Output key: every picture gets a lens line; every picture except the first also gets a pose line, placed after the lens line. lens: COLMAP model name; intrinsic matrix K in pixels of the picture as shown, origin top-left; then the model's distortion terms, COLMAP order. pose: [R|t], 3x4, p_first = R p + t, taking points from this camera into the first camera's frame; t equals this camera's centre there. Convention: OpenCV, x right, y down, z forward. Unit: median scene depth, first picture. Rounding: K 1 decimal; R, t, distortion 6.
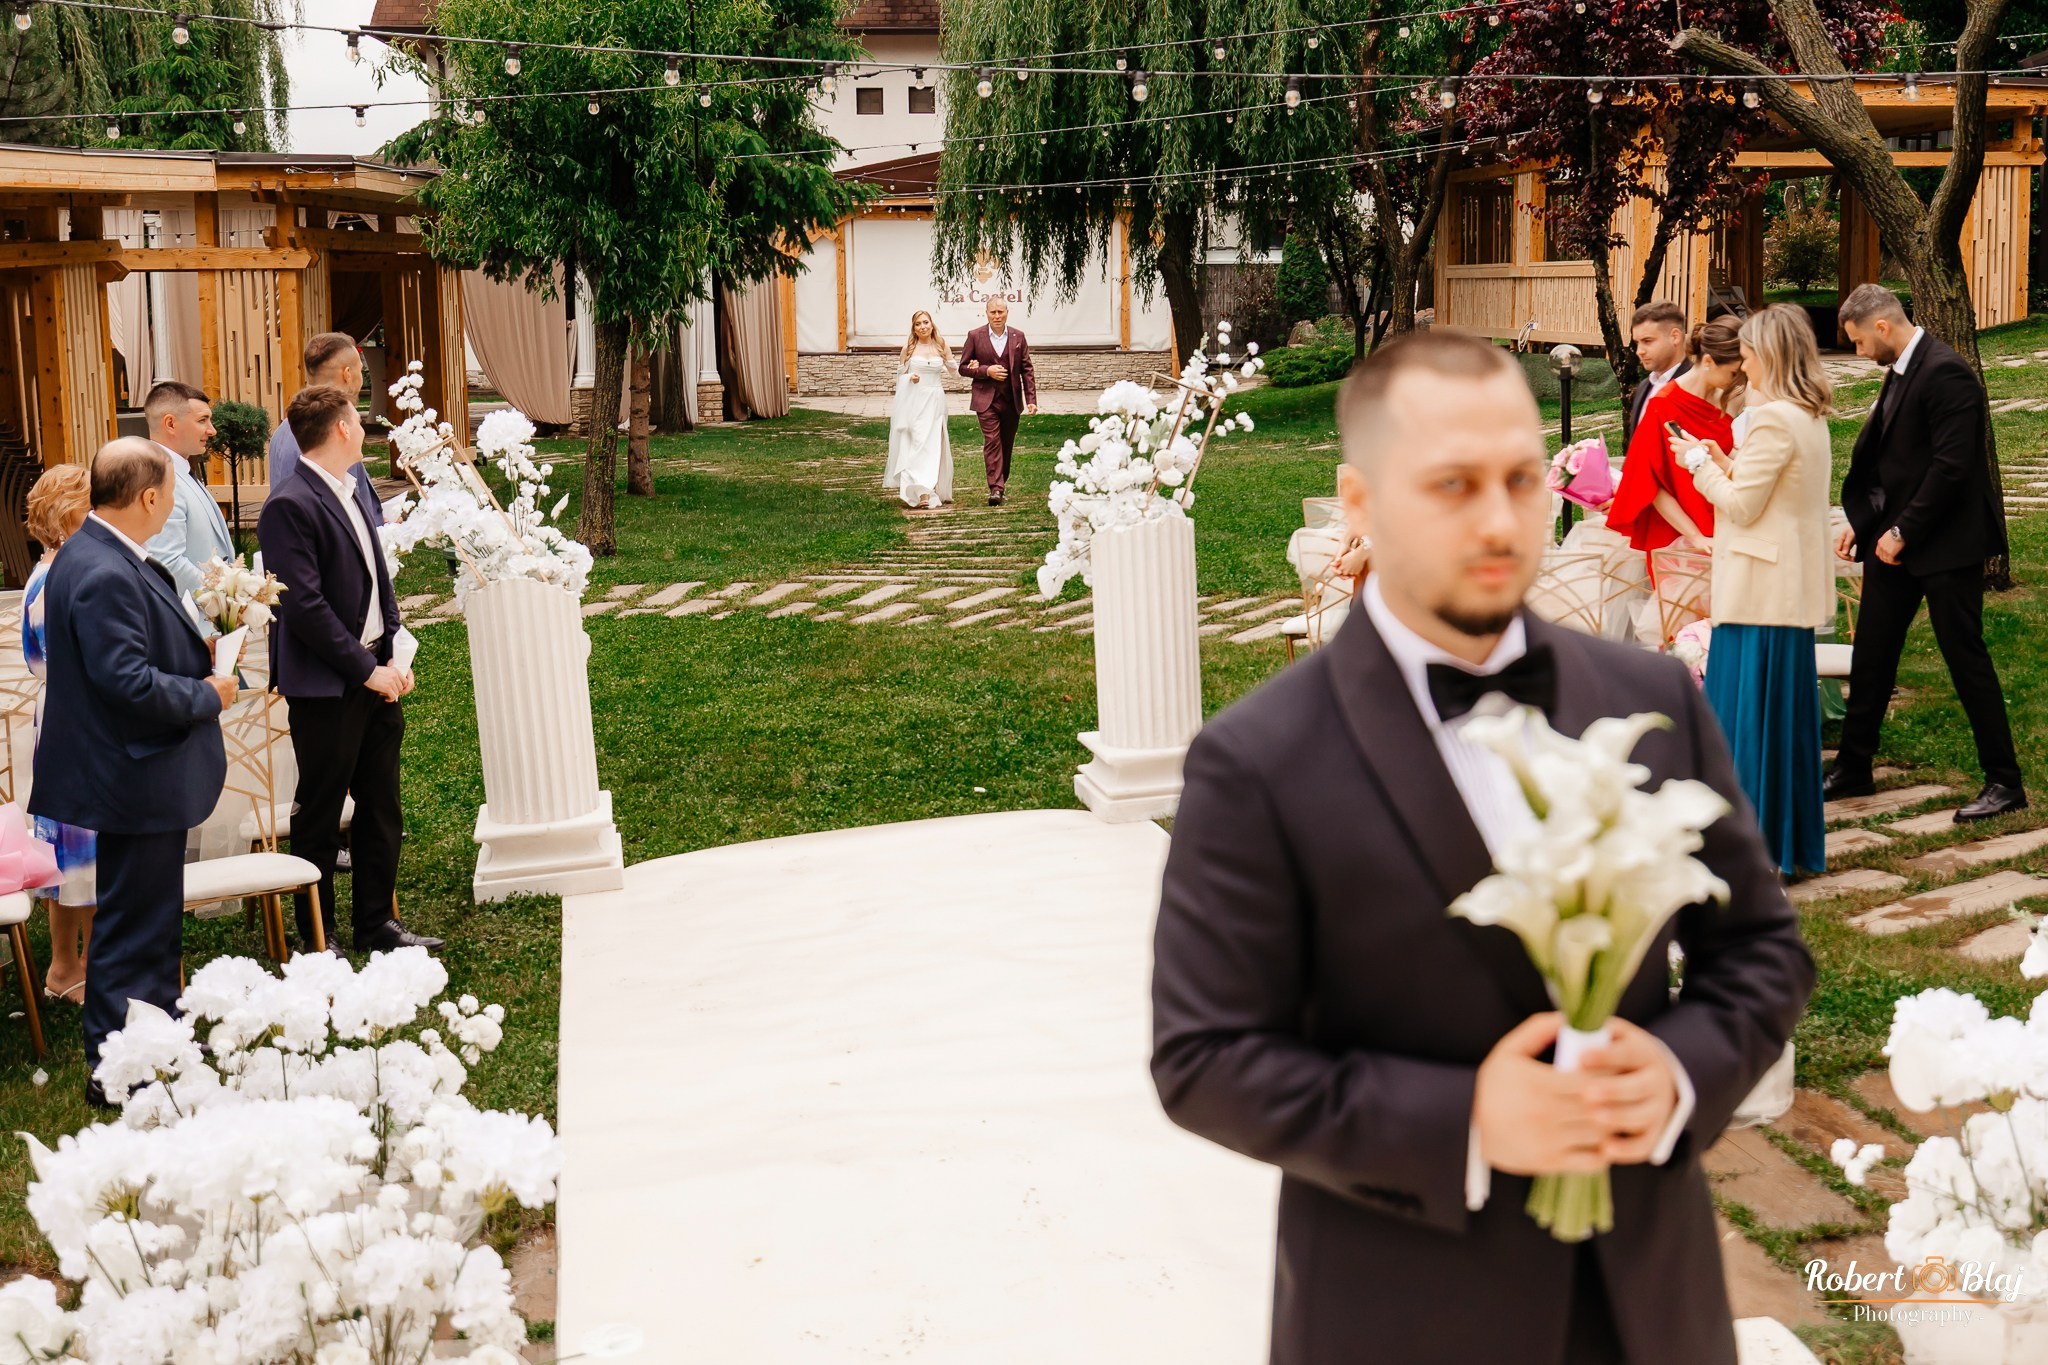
lens RADIAL K [[2309.6, 0, 1104.6], [0, 2309.6, 591.4], [0, 0, 1]] dist [0.003085, -0.001845]
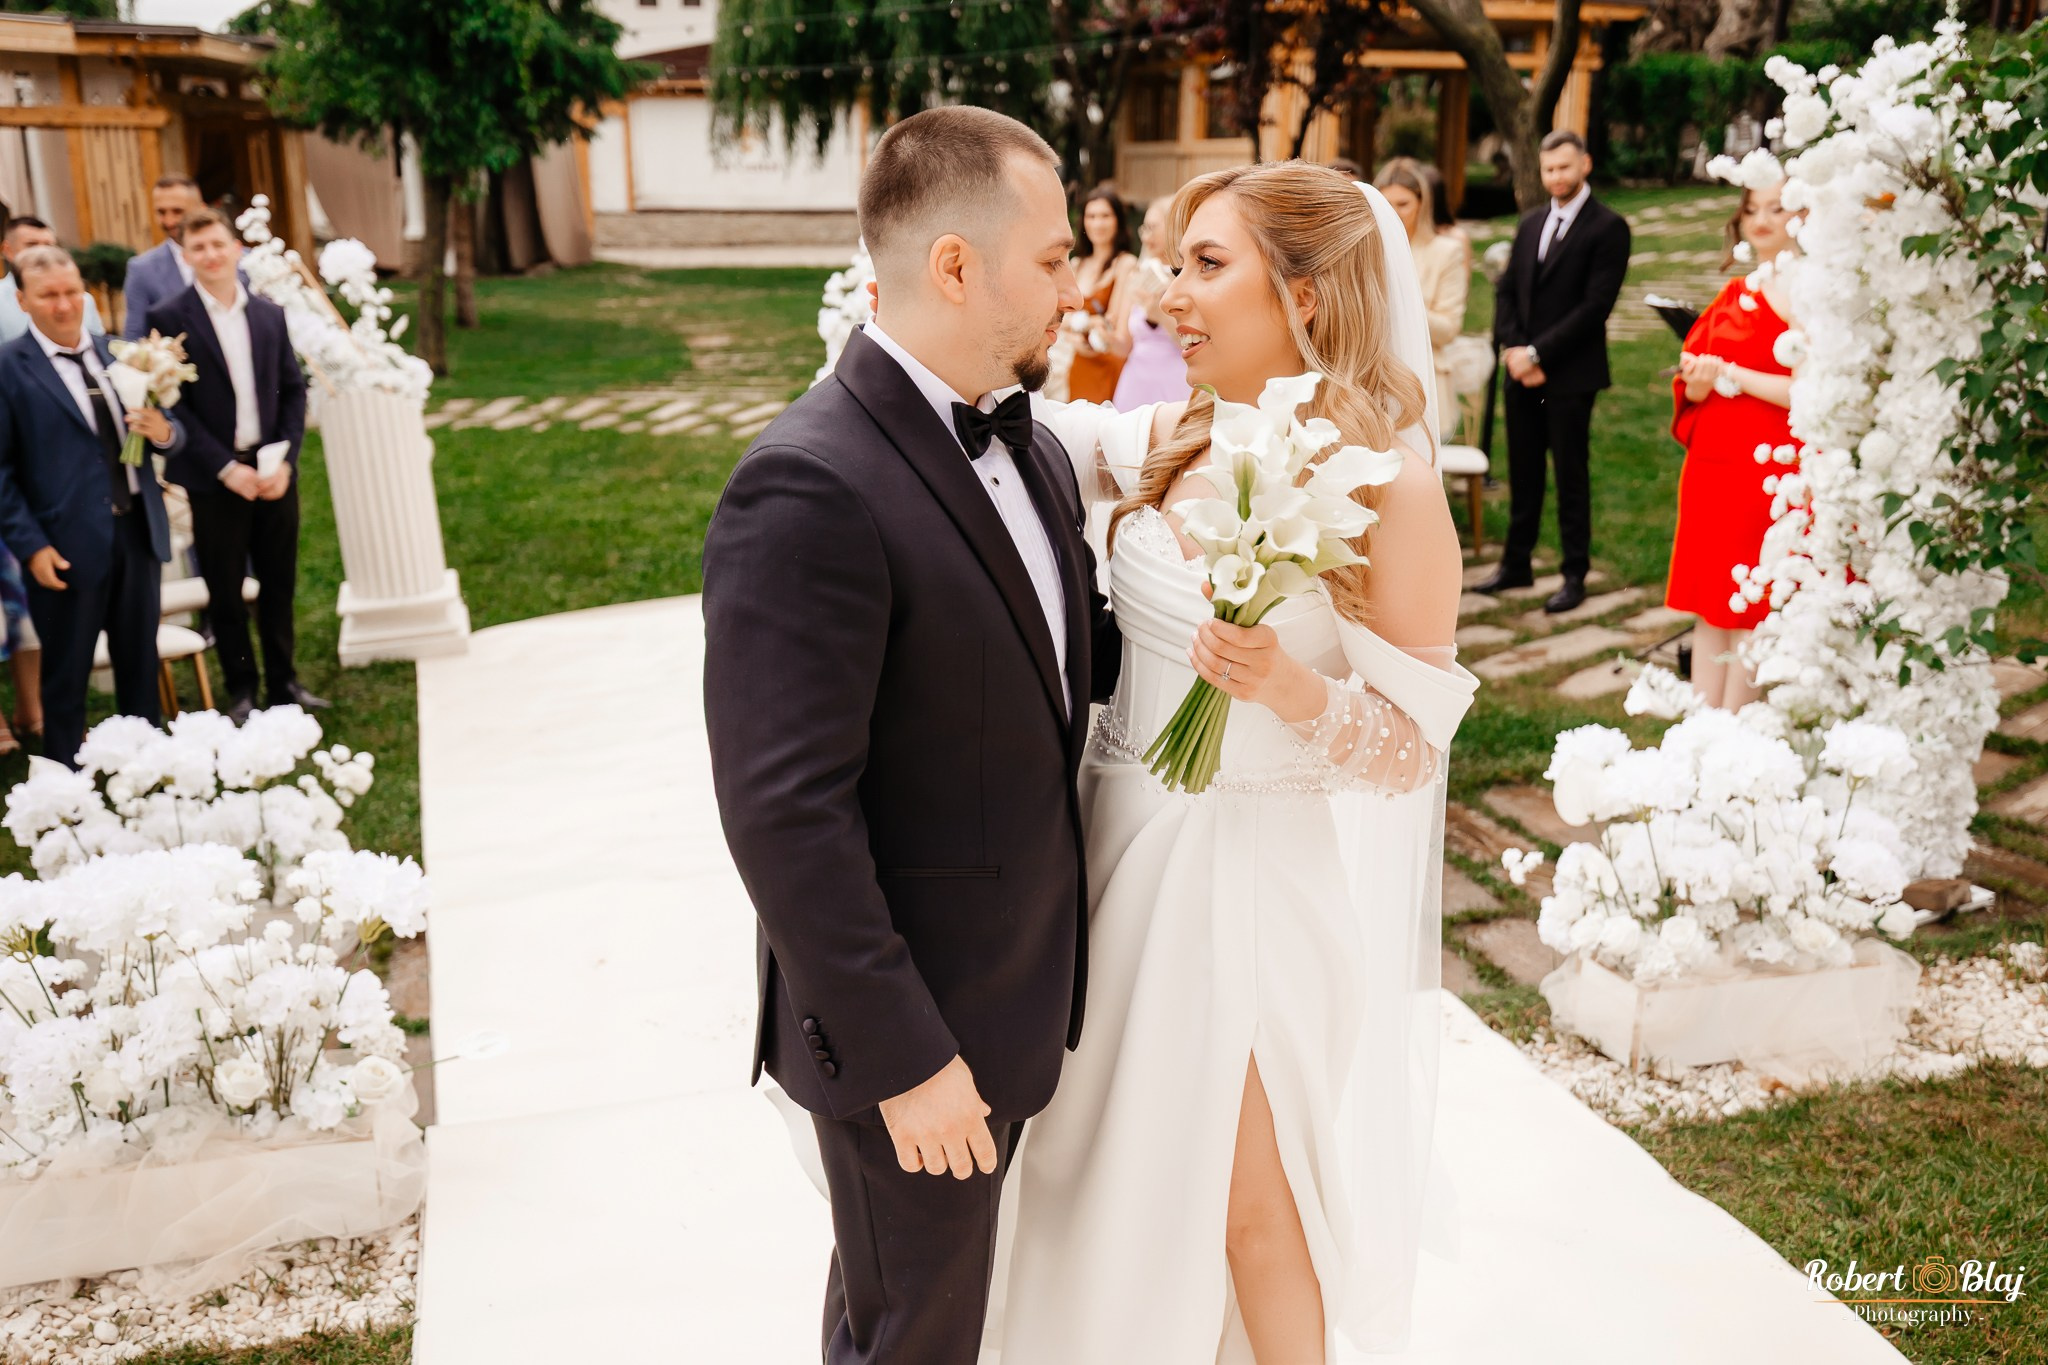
lens RADIAL K [[1791.7, 0, 1024.0], [0, 1791.7, 682.5], [0, 0, 1]] dist [0.003287, 0.002607]
pose [[0.995104, -0.013041, 0.097974, -0.012739], [-0.001634, 0.988951, 0.148232, 0.005275], [-0.098825, -0.147666, 0.984088, 0.051179]]
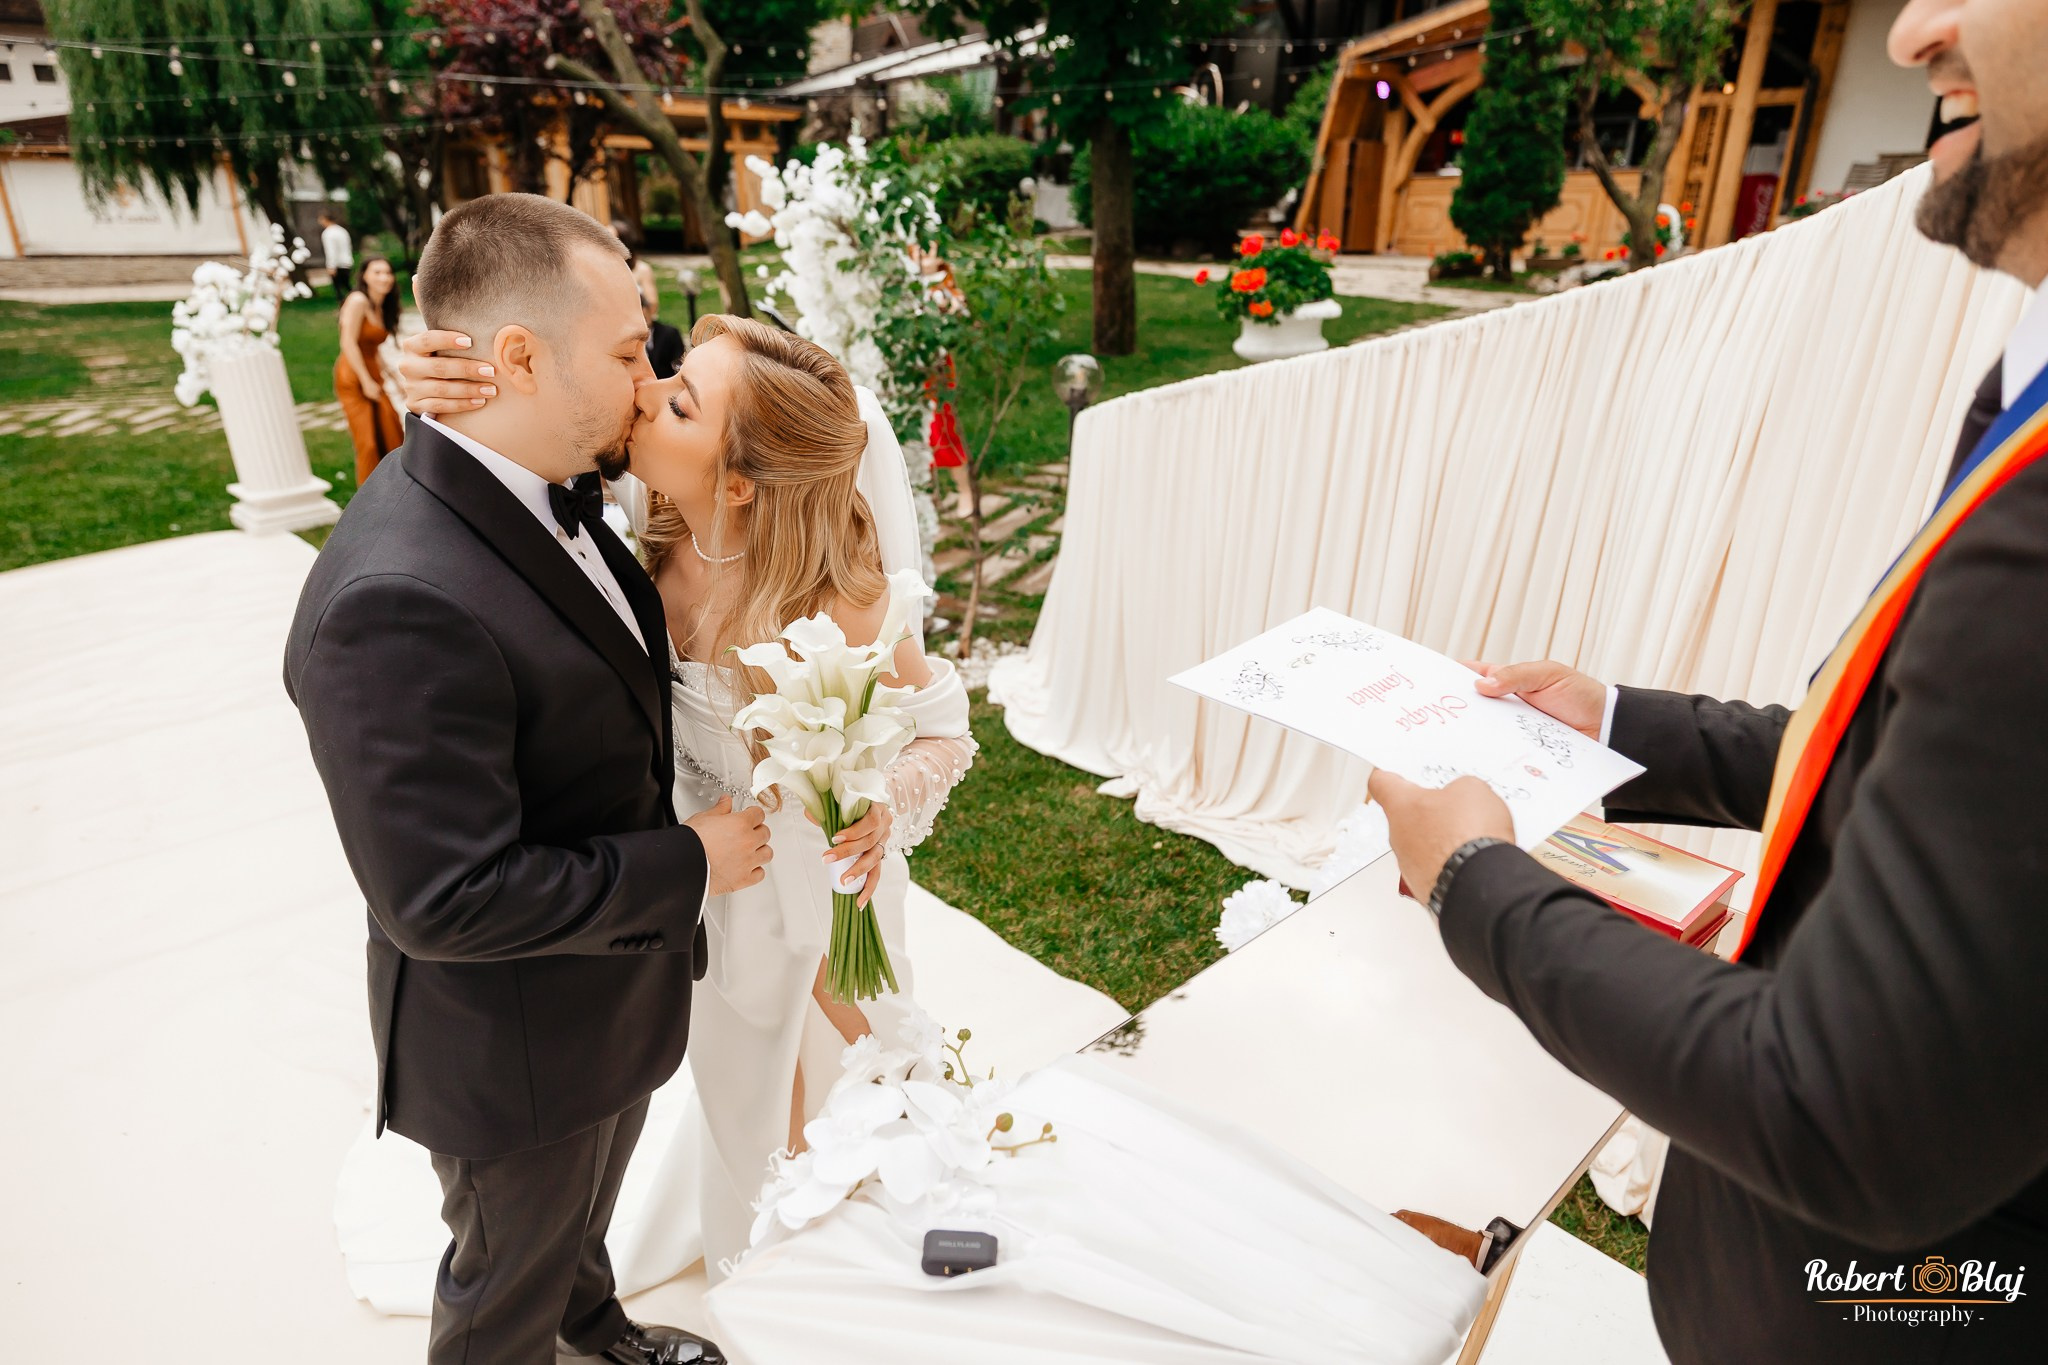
lens RADIAL K [[1188.0, 0, 1024.0], [0, 1188.0, 682.5], [0, 0, 1]] dist [0.001533, -0.003163]
pose [[0.850618, -0.178733, 0.494472, 0.028478], [0.056806, 0.966184, 0.251518, 0.015038], [-0.522706, -0.185857, 0.832007, -0.042075]]
